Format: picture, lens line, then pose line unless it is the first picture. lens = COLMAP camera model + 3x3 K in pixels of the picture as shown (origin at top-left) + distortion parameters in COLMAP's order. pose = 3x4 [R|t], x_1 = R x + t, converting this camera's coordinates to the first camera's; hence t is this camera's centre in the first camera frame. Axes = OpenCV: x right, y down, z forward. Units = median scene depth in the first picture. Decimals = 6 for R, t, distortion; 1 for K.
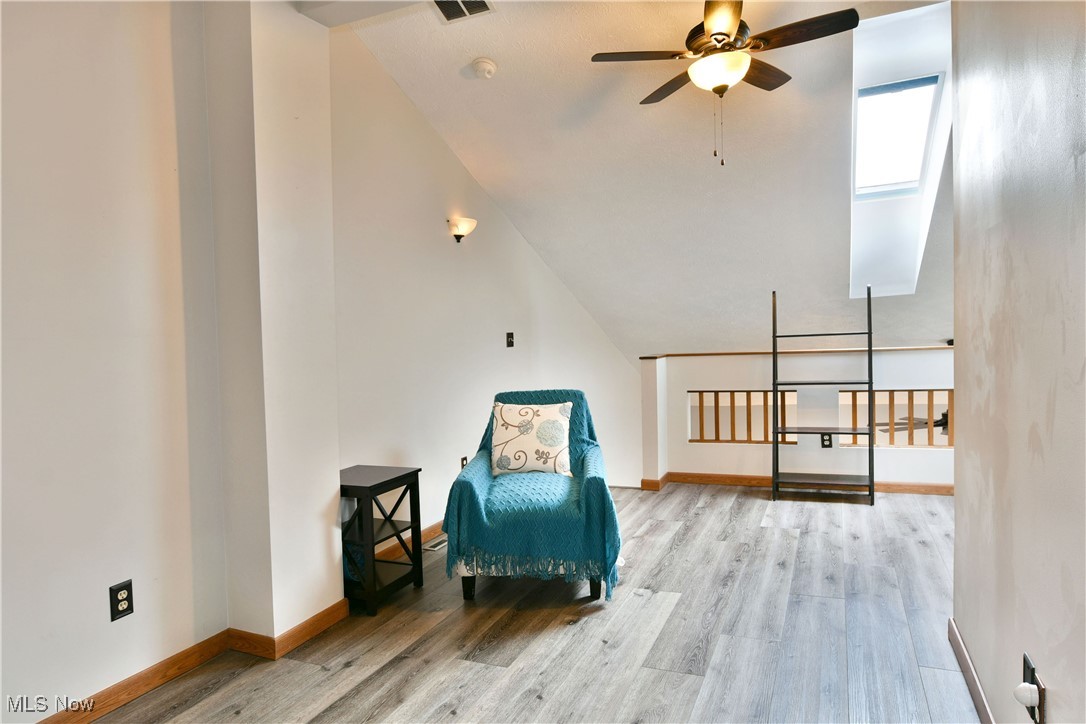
lens RADIAL K [[666.2, 0, 542.0], [0, 666.2, 348.6], [0, 0, 1]] dist [-0.008033, -0.002229]
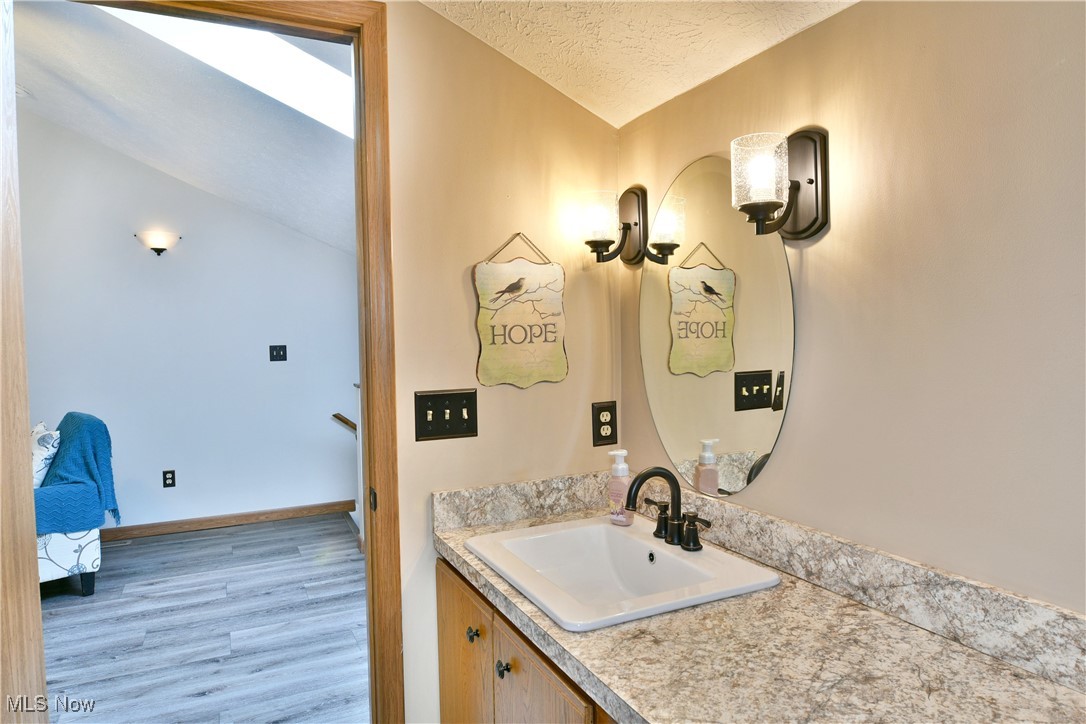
lens RADIAL K [[666.2, 0, 542.0], [0, 666.2, 348.6], [0, 0, 1]] dist [-0.008033, -0.002229]
pose [[0.758819, 0.047414, -0.649573, 1.036199], [-0.034886, 0.998874, 0.032157, -0.078281], [0.650366, -0.001741, 0.759619, 0.664336]]
